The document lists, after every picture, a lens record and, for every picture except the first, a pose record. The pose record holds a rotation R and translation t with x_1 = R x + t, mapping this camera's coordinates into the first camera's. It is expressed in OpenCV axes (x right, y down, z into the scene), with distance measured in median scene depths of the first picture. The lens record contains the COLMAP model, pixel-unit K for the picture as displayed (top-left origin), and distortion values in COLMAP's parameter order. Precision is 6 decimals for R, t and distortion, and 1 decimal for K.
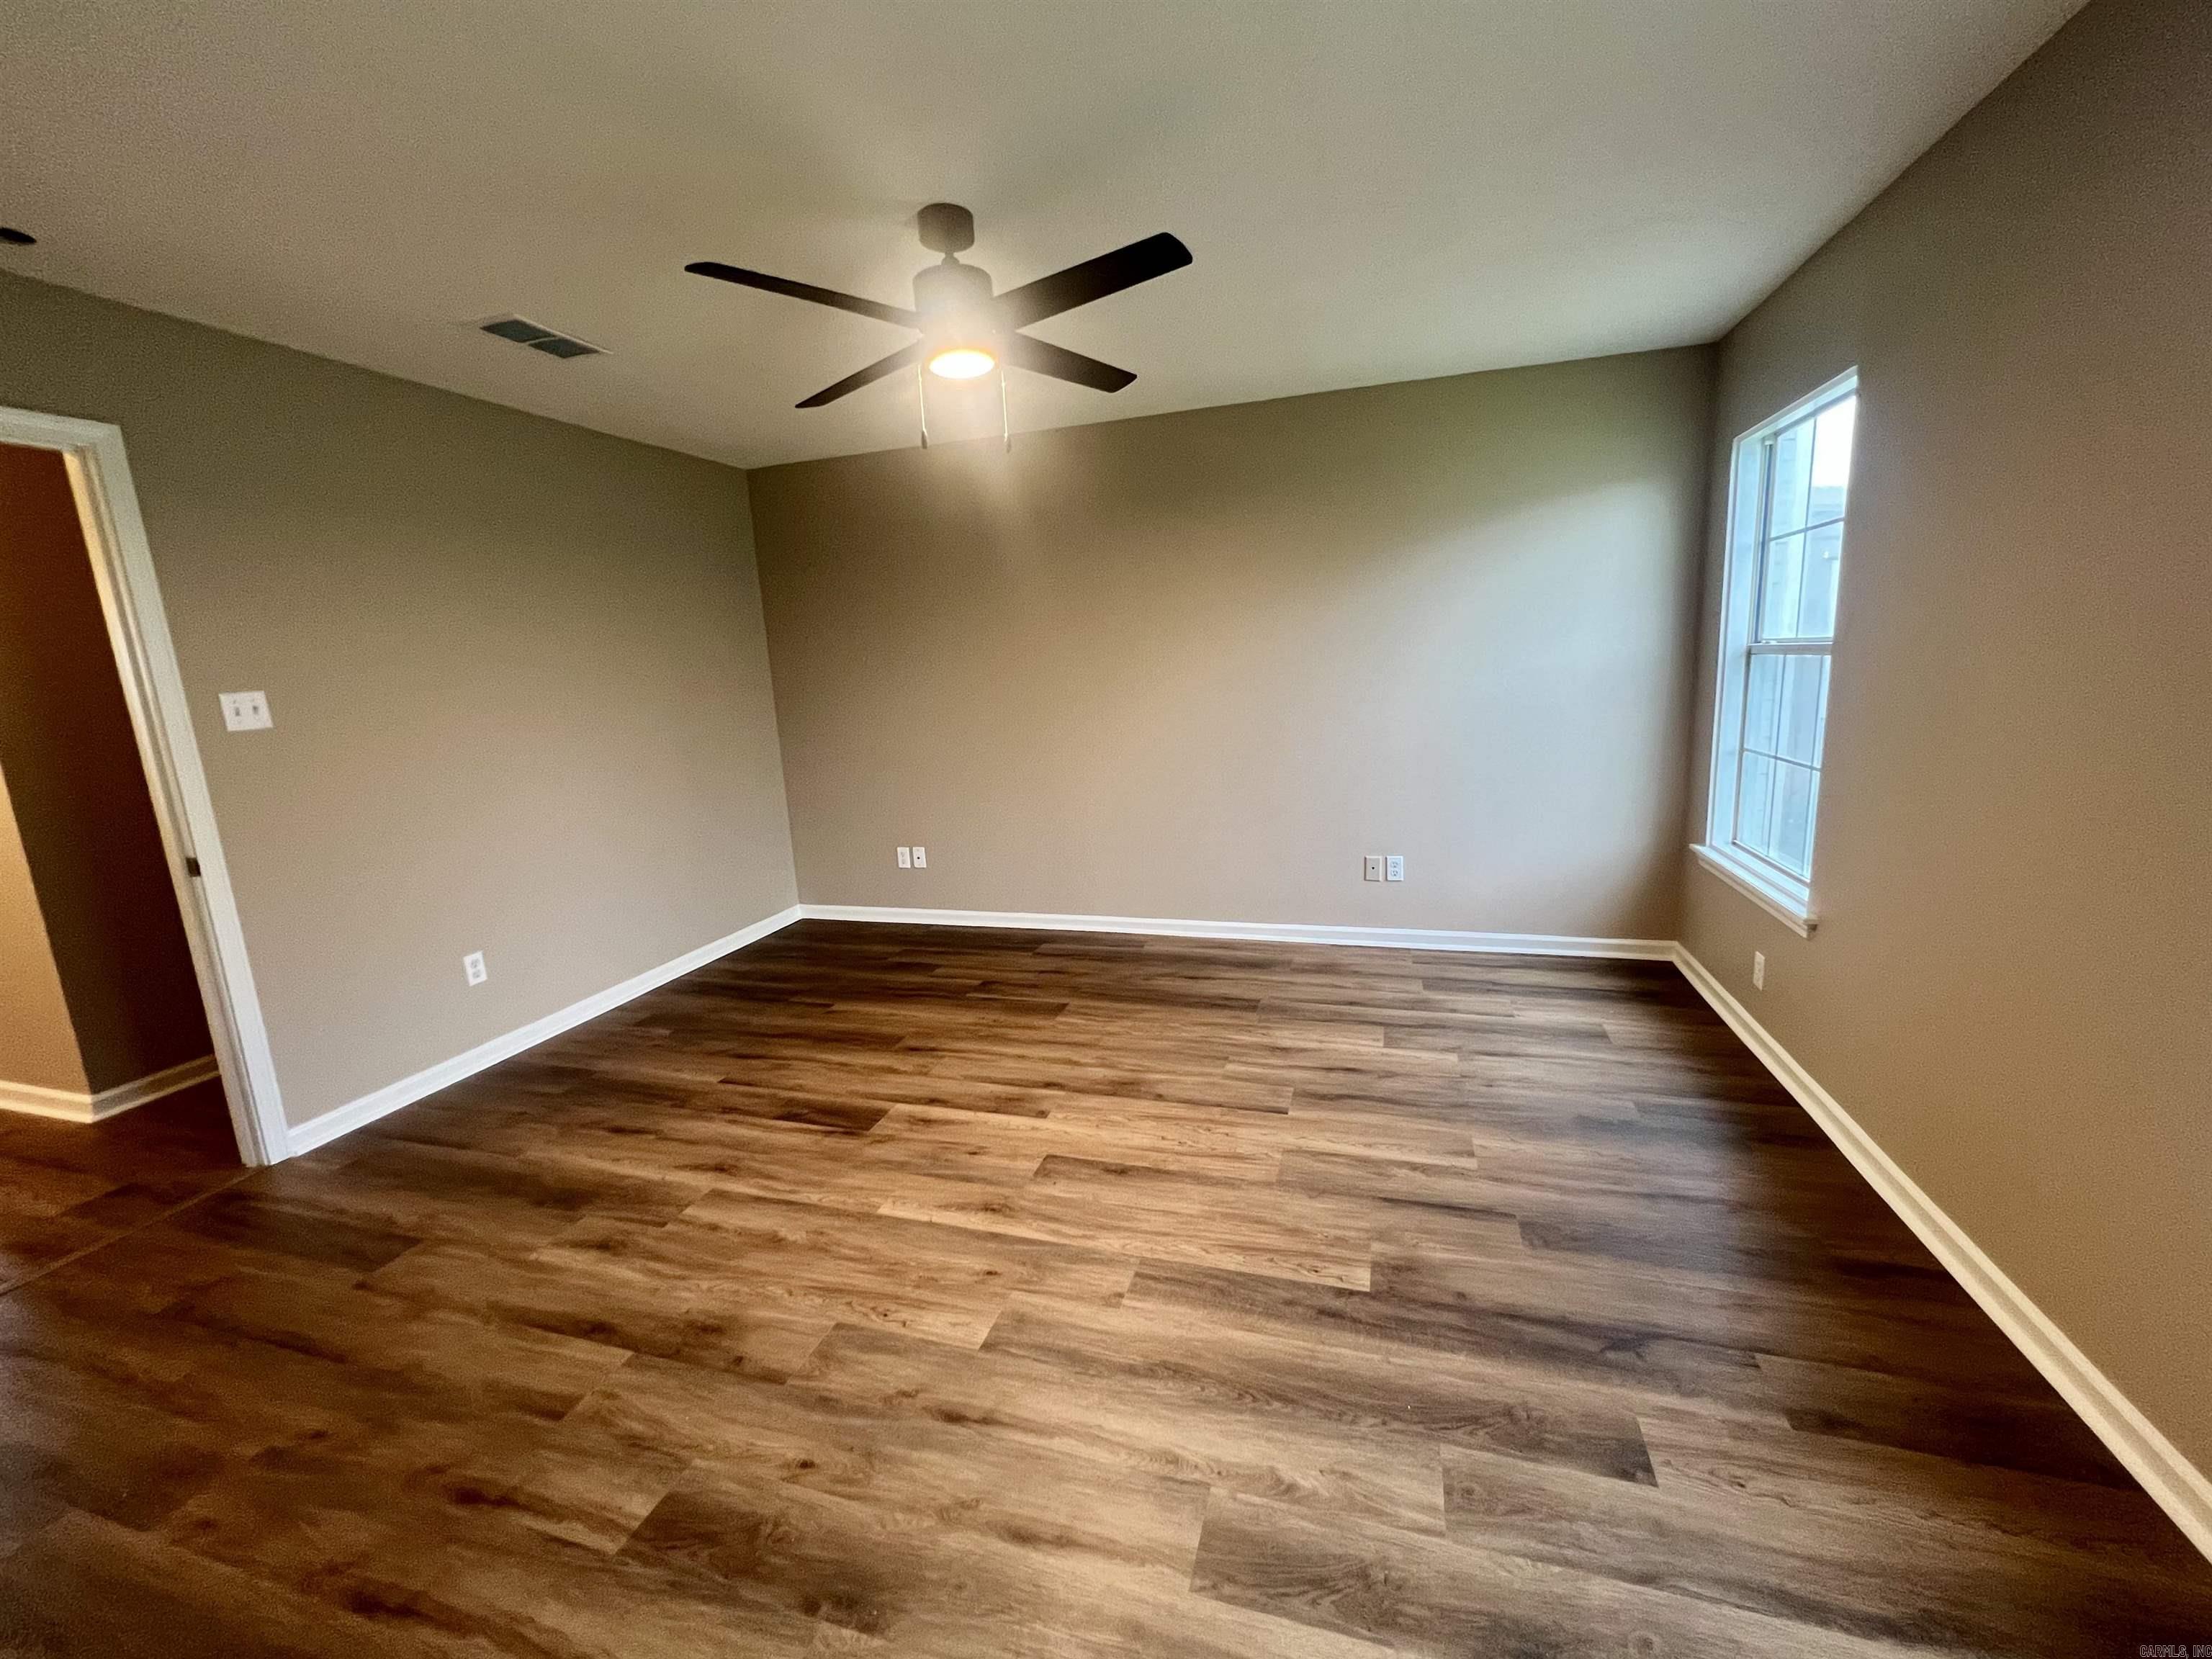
lens RADIAL K [[899.2, 0, 1115.1], [0, 899.2, 830.3], [0, 0, 1]] dist [-0.000419, 0.000150]
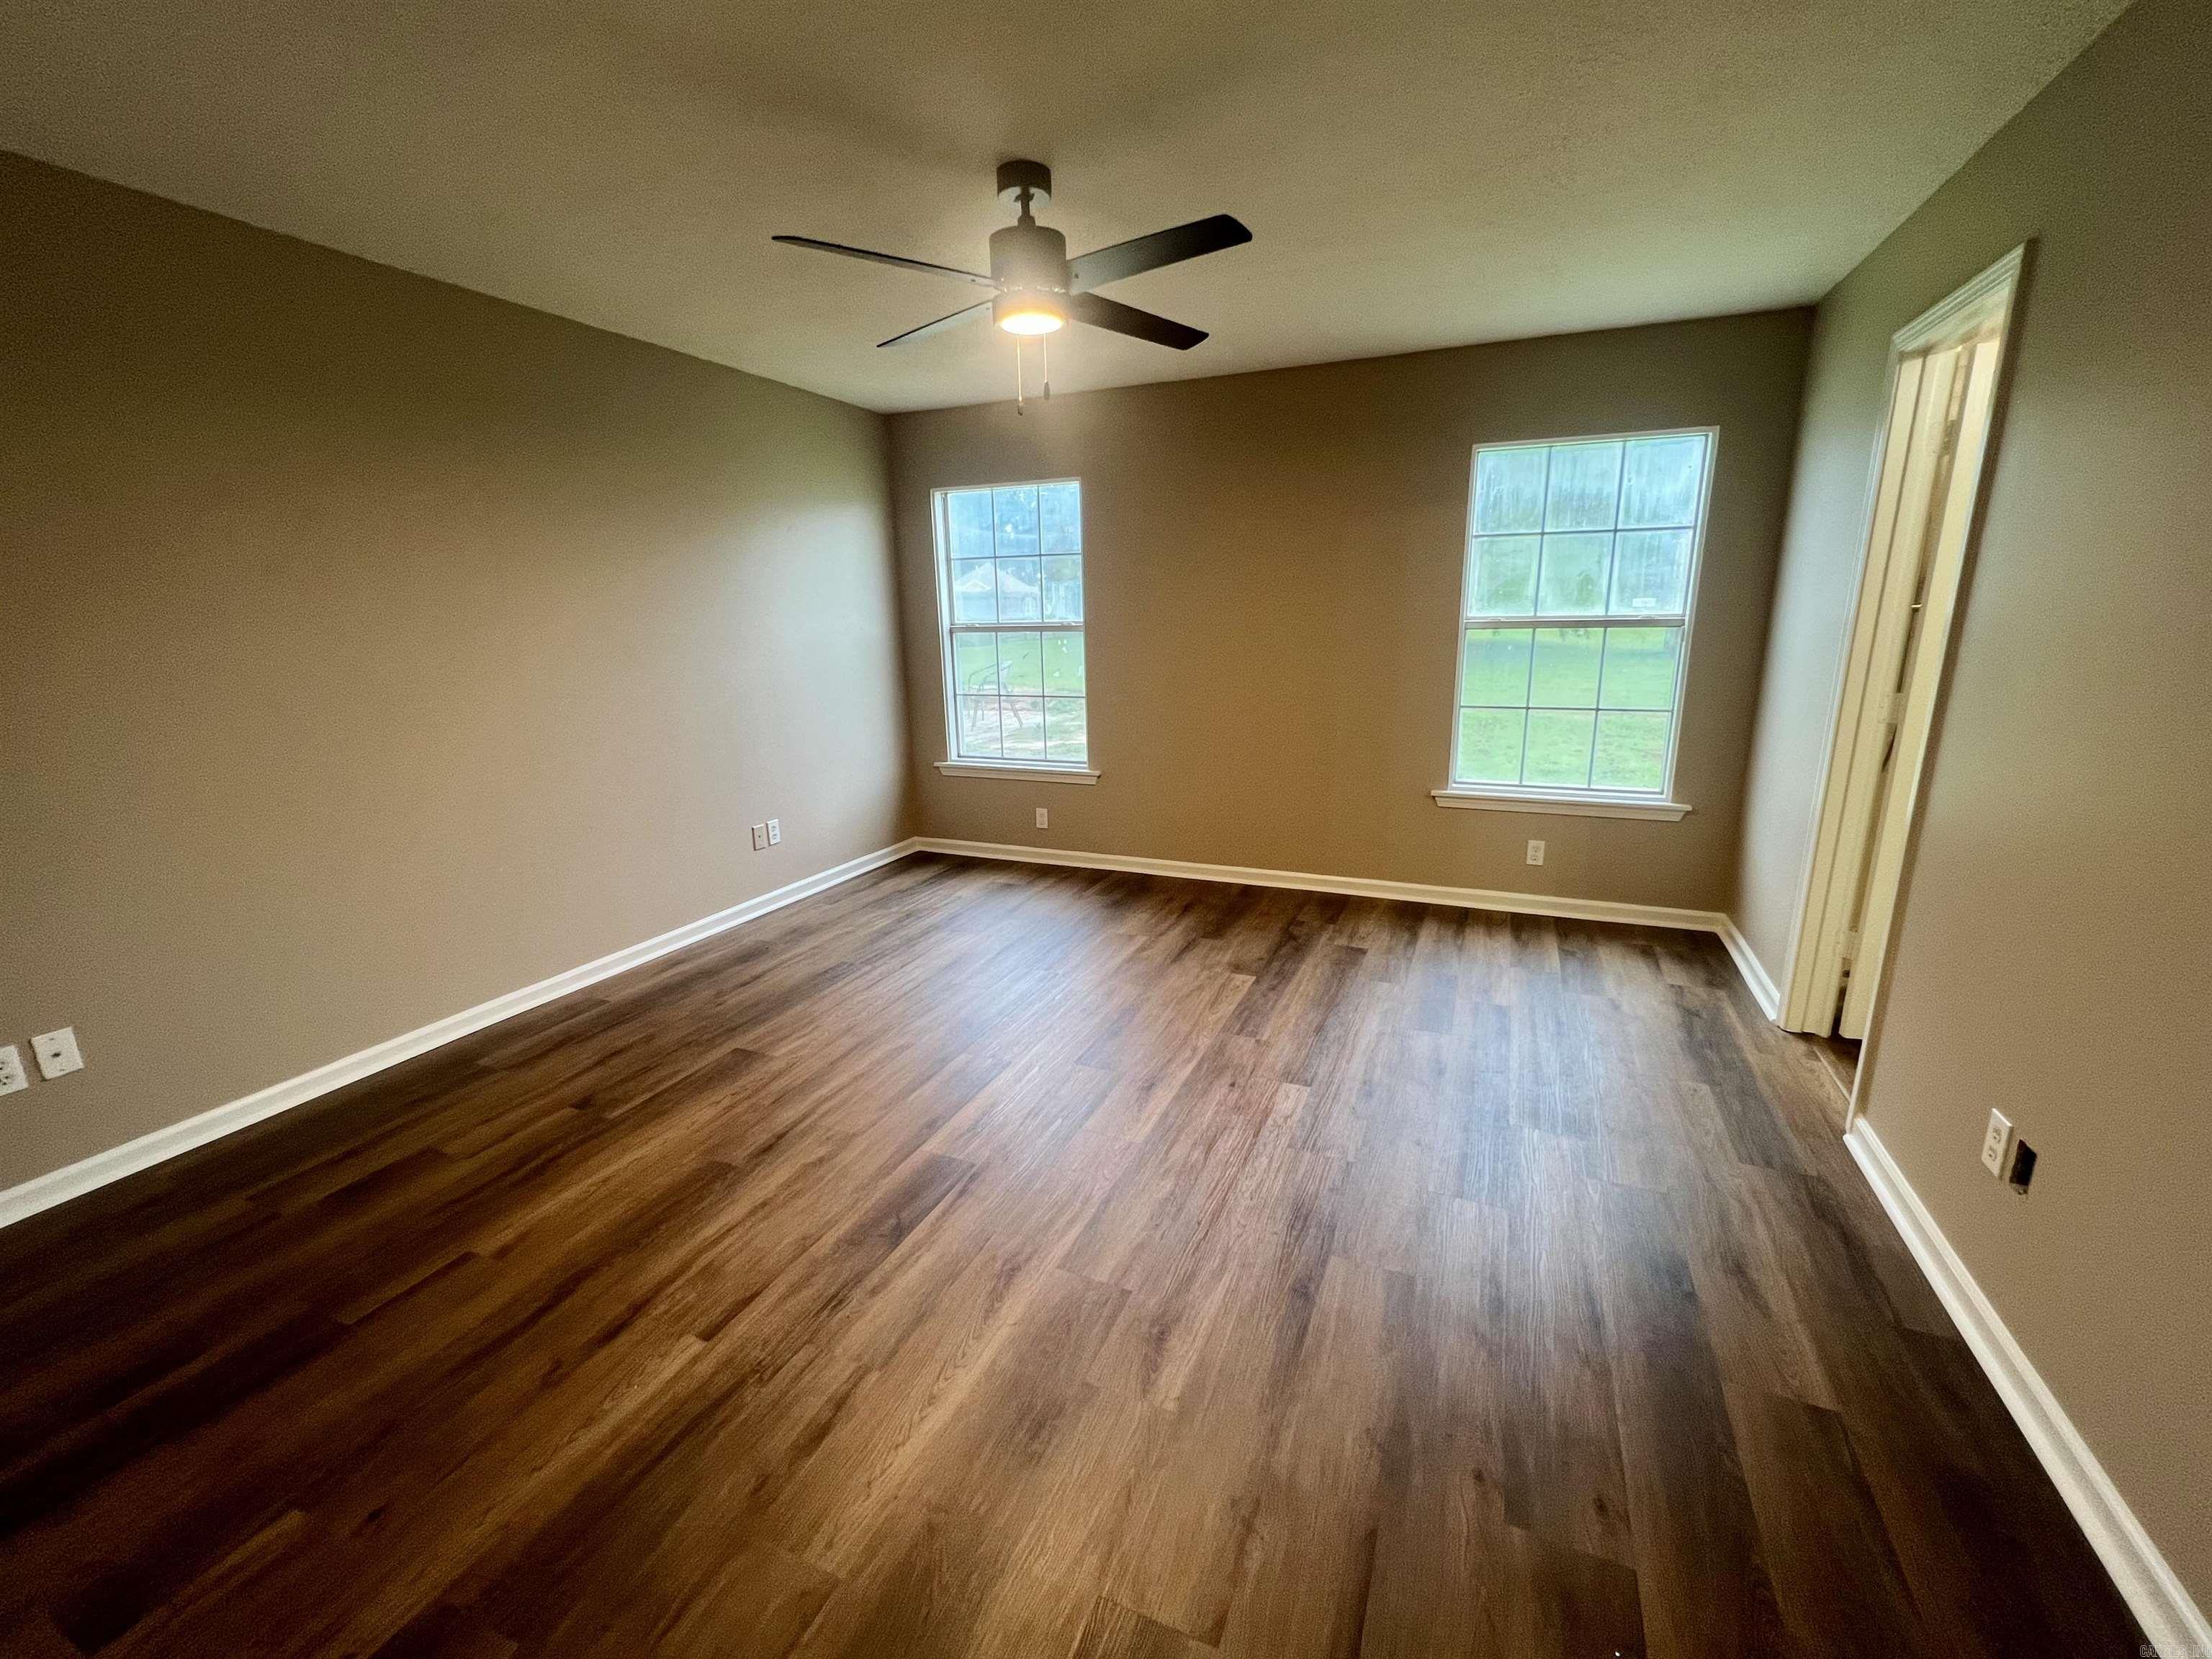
lens RADIAL K [[899.2, 0, 1115.1], [0, 899.2, 830.3], [0, 0, 1]] dist [-0.000419, 0.000150]
pose [[0.111850, -0.191658, 0.975068, -0.840244], [0.198092, 0.965831, 0.167119, -0.070679], [-0.973781, 0.174461, 0.145994, 0.565507]]
